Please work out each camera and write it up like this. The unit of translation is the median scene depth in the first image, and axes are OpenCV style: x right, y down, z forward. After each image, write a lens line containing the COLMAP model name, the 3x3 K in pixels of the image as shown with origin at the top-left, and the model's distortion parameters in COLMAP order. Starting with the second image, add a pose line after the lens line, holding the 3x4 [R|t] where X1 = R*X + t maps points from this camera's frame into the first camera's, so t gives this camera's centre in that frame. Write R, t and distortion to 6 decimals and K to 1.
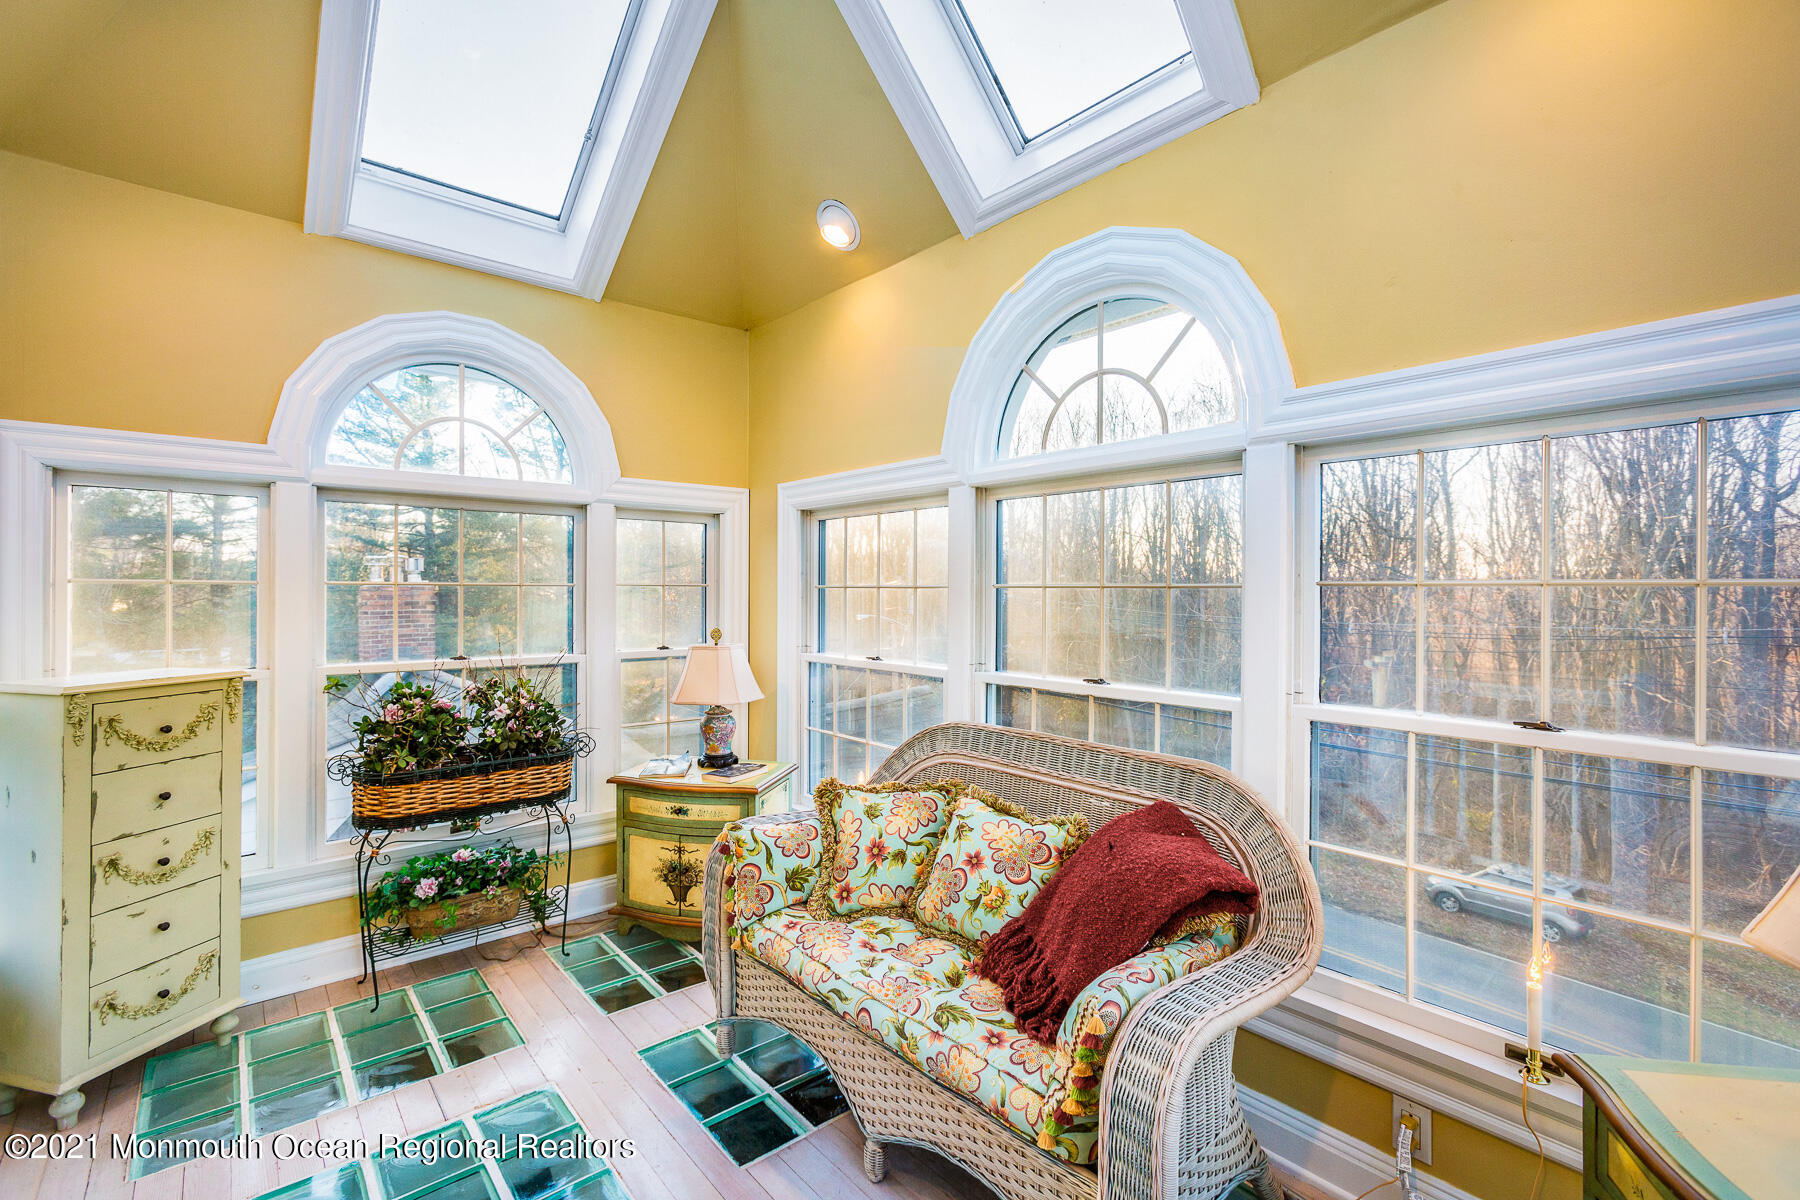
lens RADIAL K [[792.1, 0, 913.8], [0, 792.1, 595.3], [0, 0, 1]] dist [-0.015495, 0.004248]
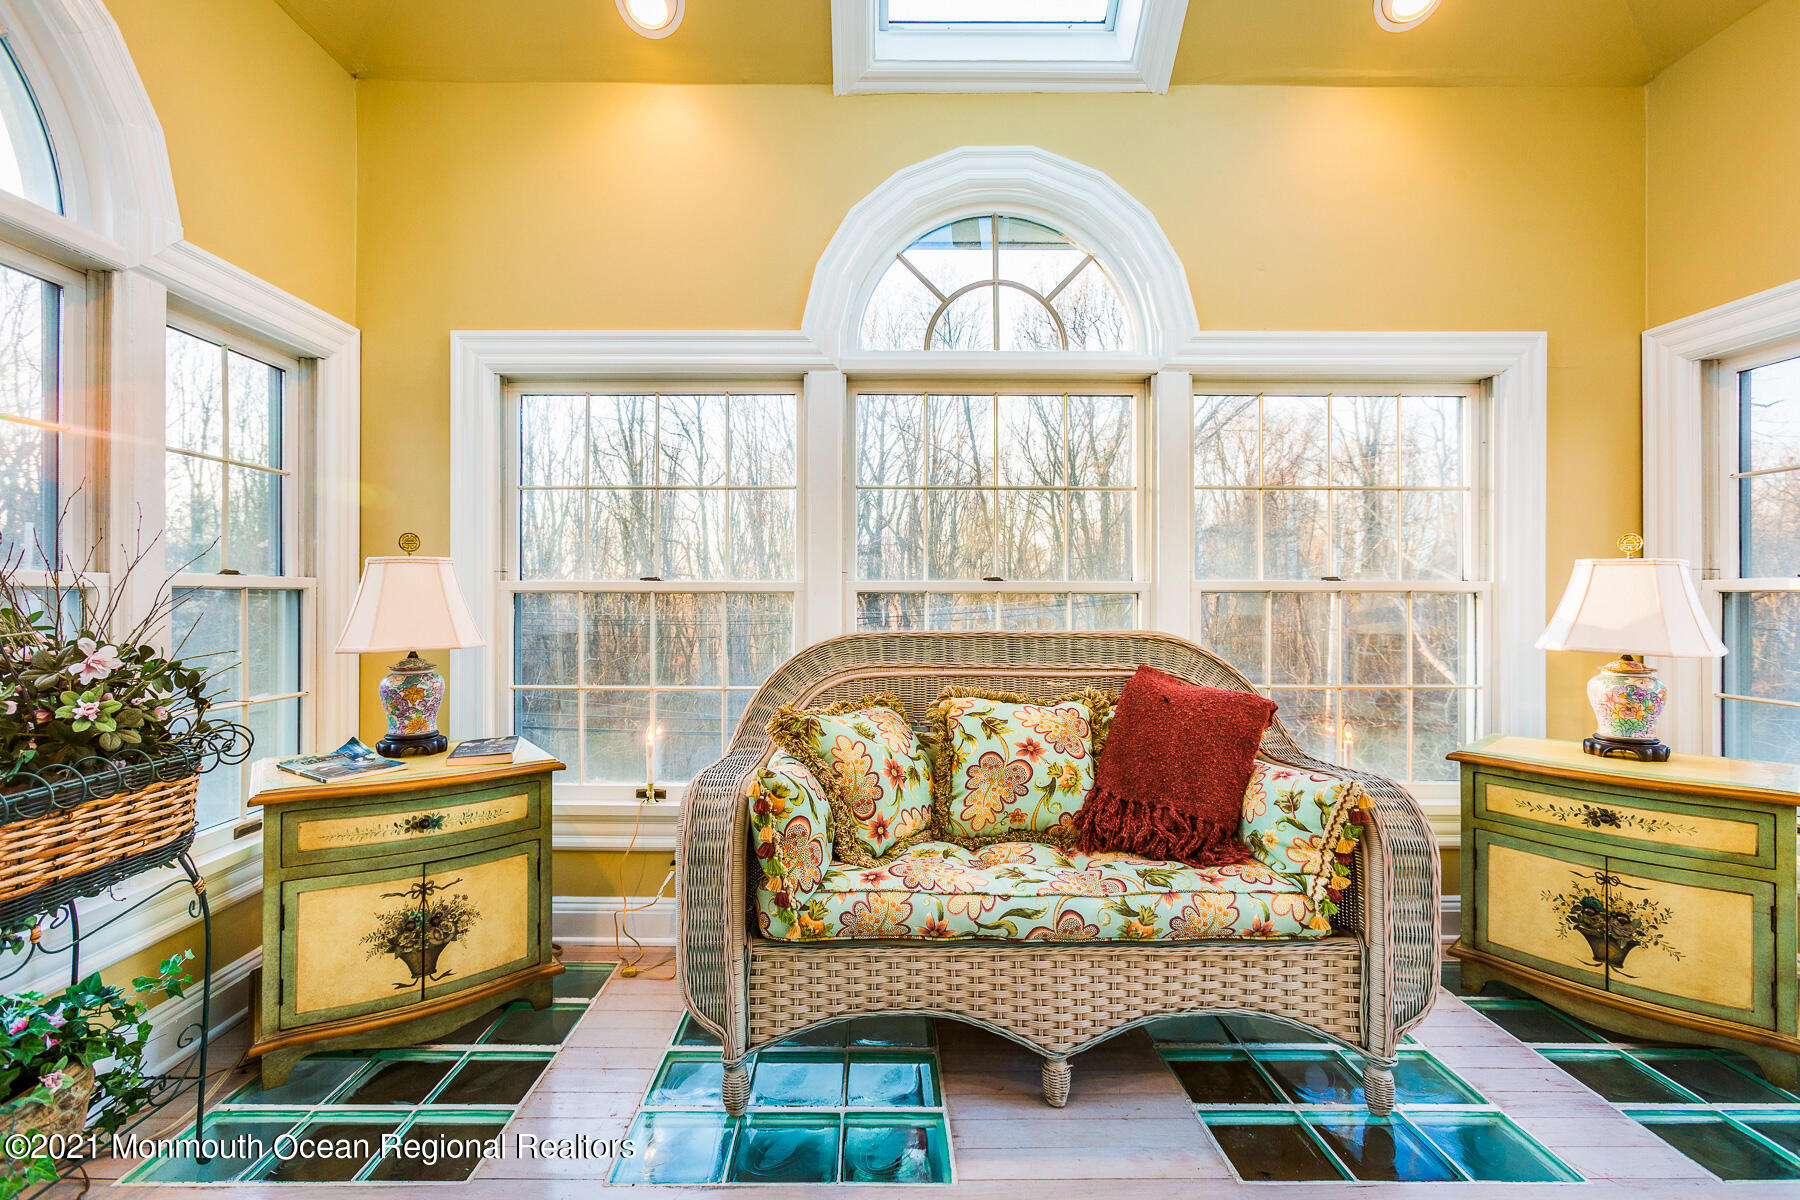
lens RADIAL K [[792.1, 0, 905.2], [0, 792.1, 588.7], [0, 0, 1]] dist [-0.015495, 0.004248]
pose [[0.656138, -0.003684, 0.754632, -0.678008], [0.006063, 0.999982, -0.000390, 0.130228], [-0.754617, 0.004831, 0.656148, 0.445058]]
